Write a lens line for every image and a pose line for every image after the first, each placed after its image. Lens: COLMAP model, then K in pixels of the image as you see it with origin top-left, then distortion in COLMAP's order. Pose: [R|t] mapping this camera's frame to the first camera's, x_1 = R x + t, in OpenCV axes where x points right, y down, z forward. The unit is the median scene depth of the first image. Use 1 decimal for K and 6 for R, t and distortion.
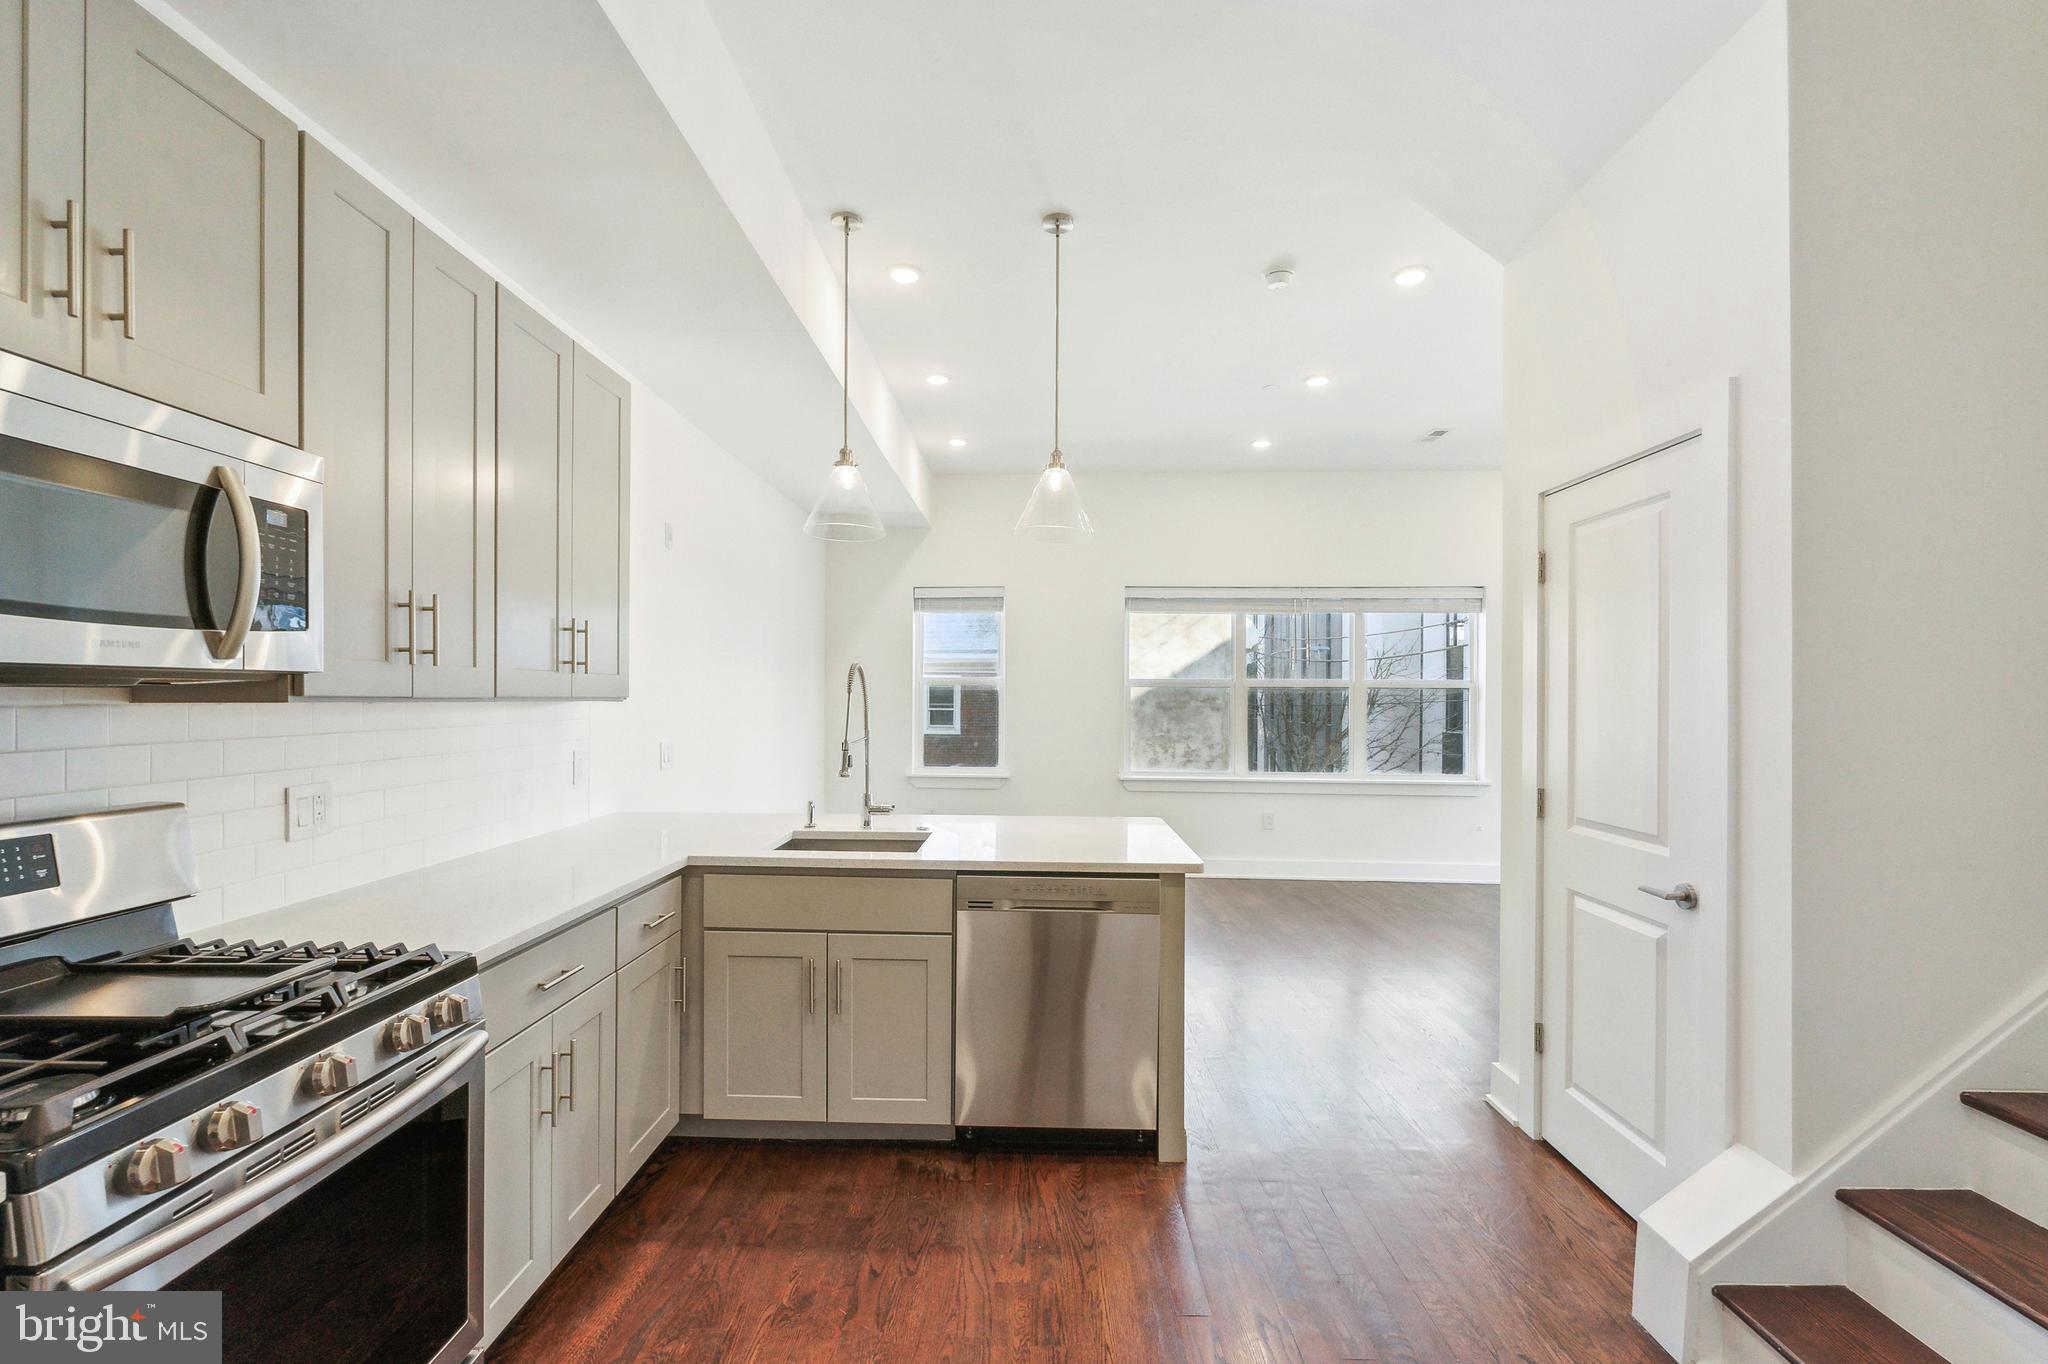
lens RADIAL K [[908.0, 0, 1026.7], [0, 908.0, 696.5], [0, 0, 1]] dist [-0.007932, 0.000496]
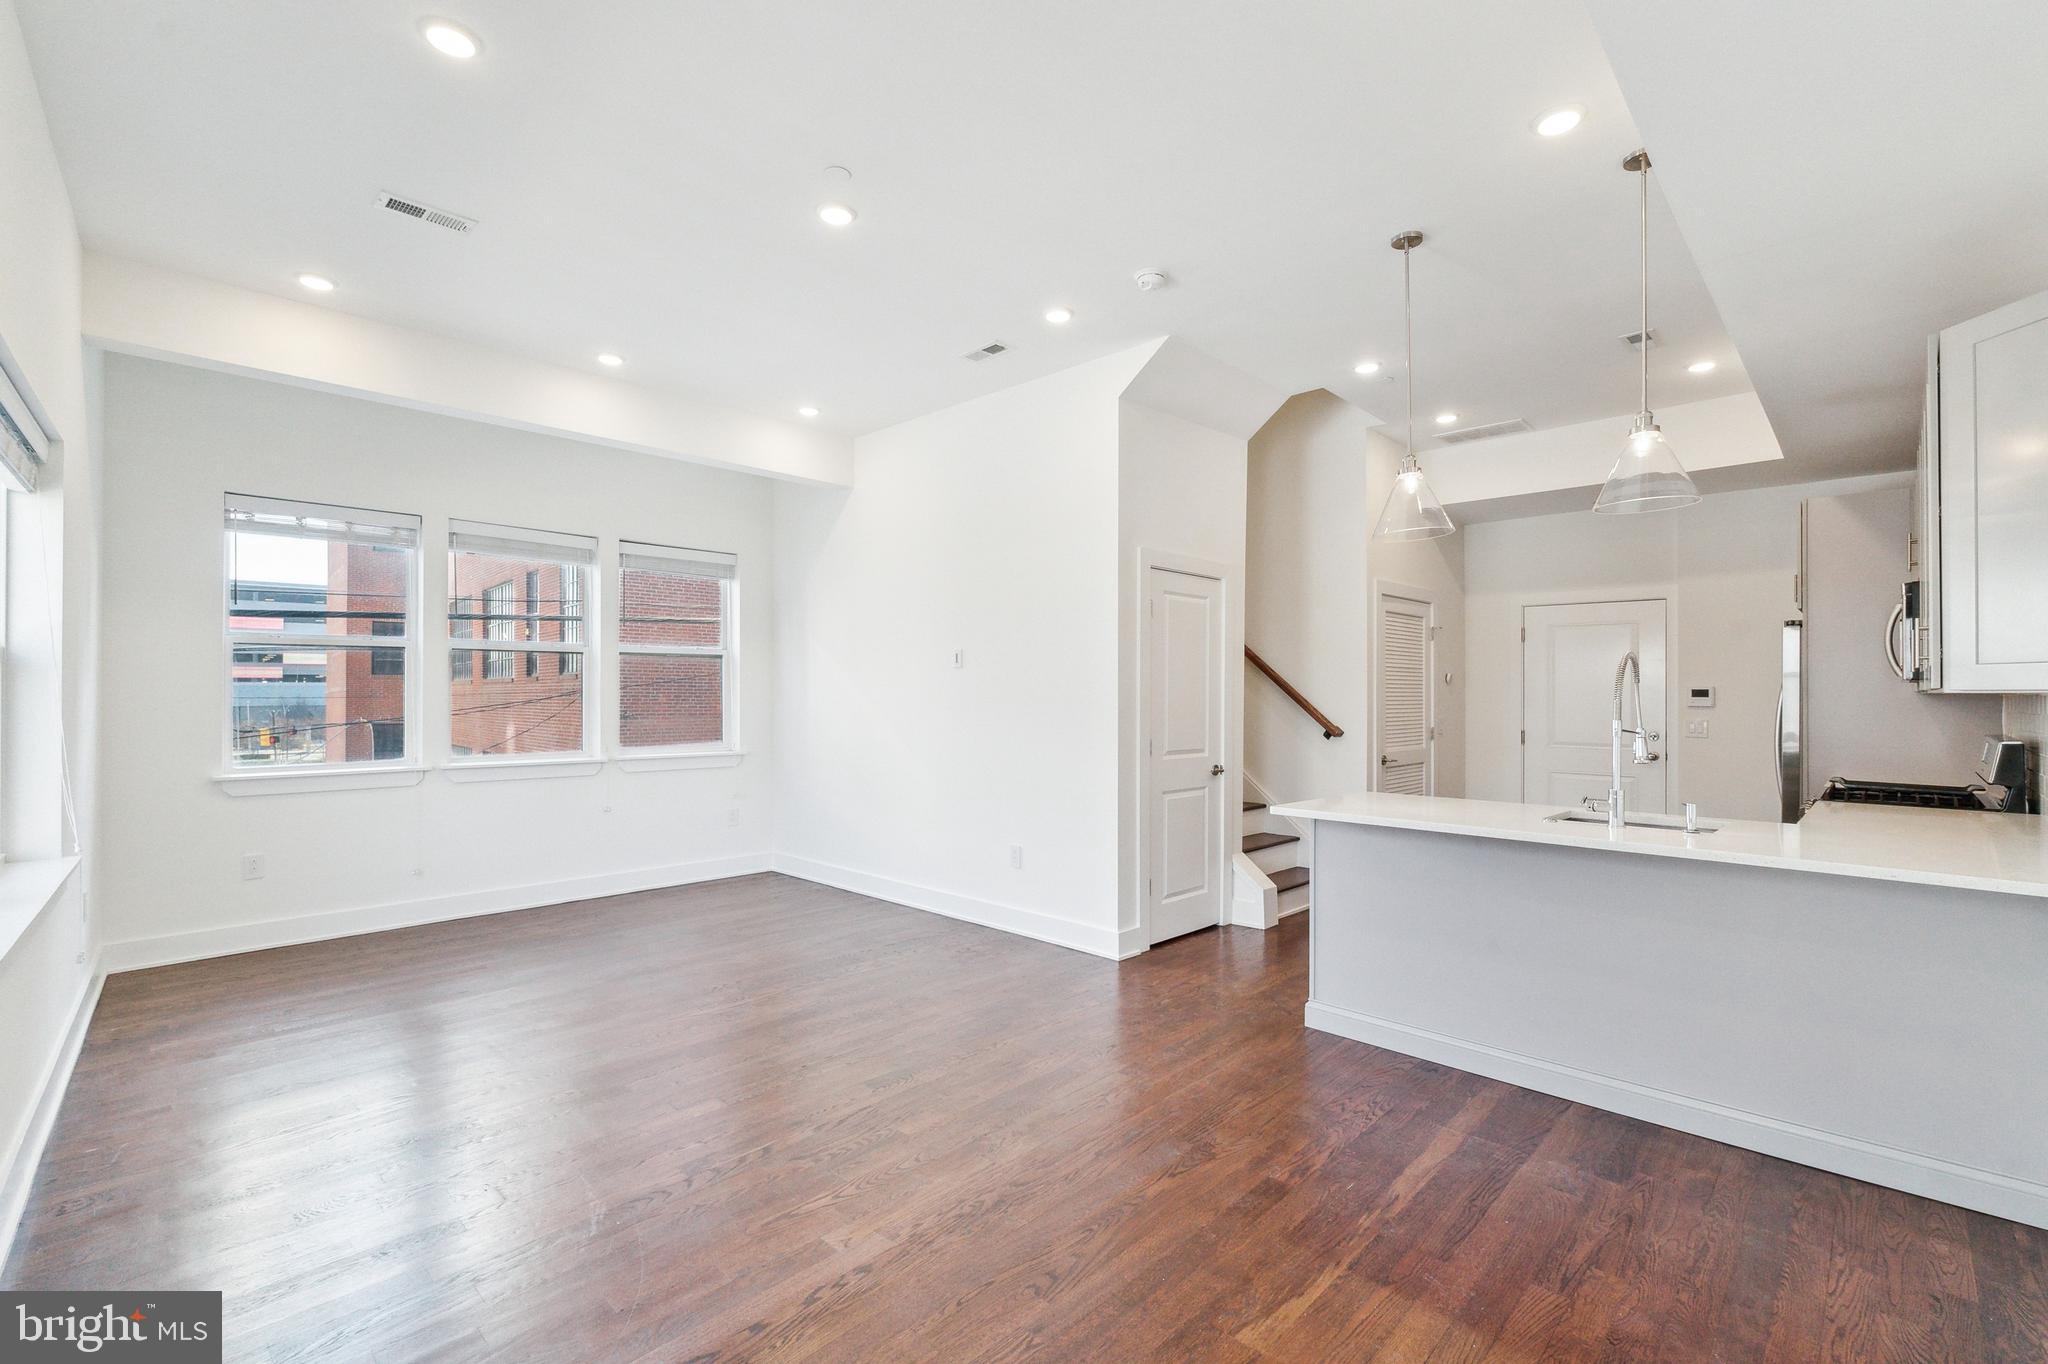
lens RADIAL K [[903.2, 0, 1024.0], [0, 903.2, 682.0], [0, 0, 1]] dist [-0.001134, -0.000003]
pose [[-0.726916, -0.000395, 0.686726, -0.445552], [-0.005283, 0.999973, -0.005016, 0.009024], [-0.686706, -0.007274, -0.726899, 2.521050]]
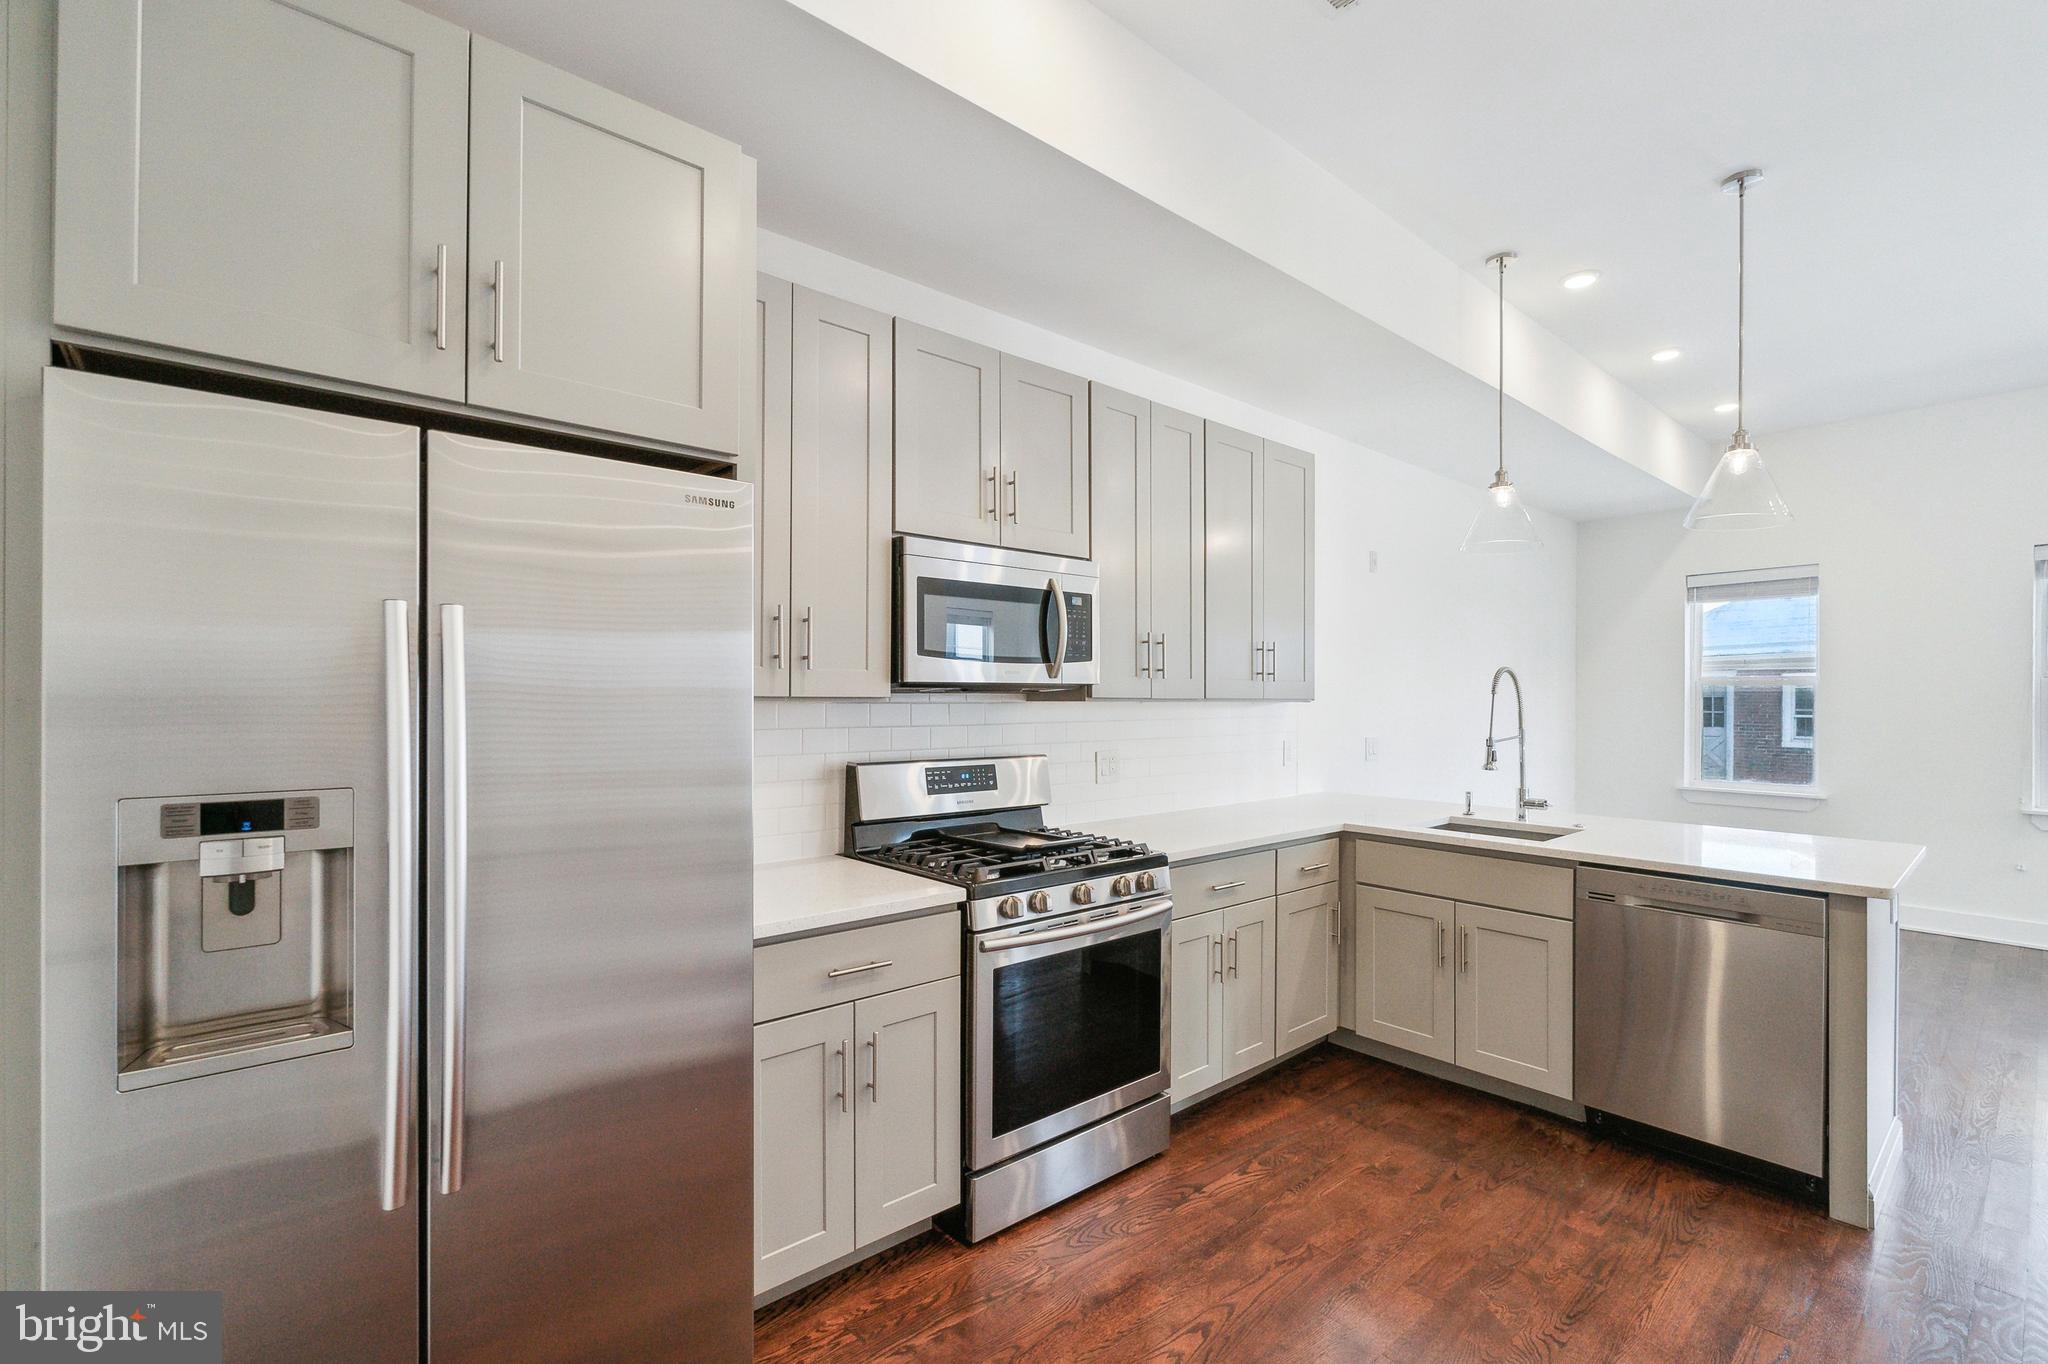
lens RADIAL K [[911.1, 0, 1030.6], [0, 911.1, 700.6], [0, 0, 1]] dist [-0.004981, -0.000587]
pose [[0.670011, -0.001184, -0.742350, 0.278347], [0.001156, 0.999999, -0.000551, 0.003869], [0.742350, -0.000489, 0.670012, -0.181185]]
